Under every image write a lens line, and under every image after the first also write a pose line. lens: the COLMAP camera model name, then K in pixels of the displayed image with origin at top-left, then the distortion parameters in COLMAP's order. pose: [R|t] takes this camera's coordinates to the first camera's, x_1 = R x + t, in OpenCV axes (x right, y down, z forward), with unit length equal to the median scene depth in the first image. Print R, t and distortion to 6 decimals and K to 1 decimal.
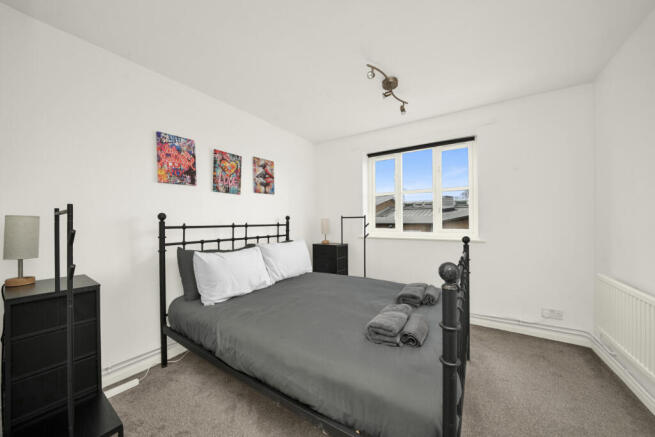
lens RADIAL K [[234.9, 0, 327.4], [0, 234.9, 220.1], [0, 0, 1]] dist [0.000333, -0.000028]
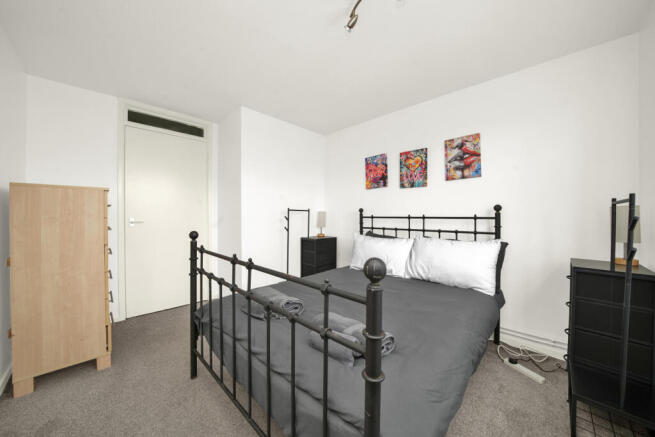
lens RADIAL K [[234.9, 0, 328.2], [0, 234.9, 219.1], [0, 0, 1]] dist [0.000333, -0.000028]
pose [[-0.172867, 0.028164, -0.984542, 0.735088], [0.013580, 0.999564, 0.026209, -0.001426], [0.984852, -0.008839, -0.173174, 0.805003]]
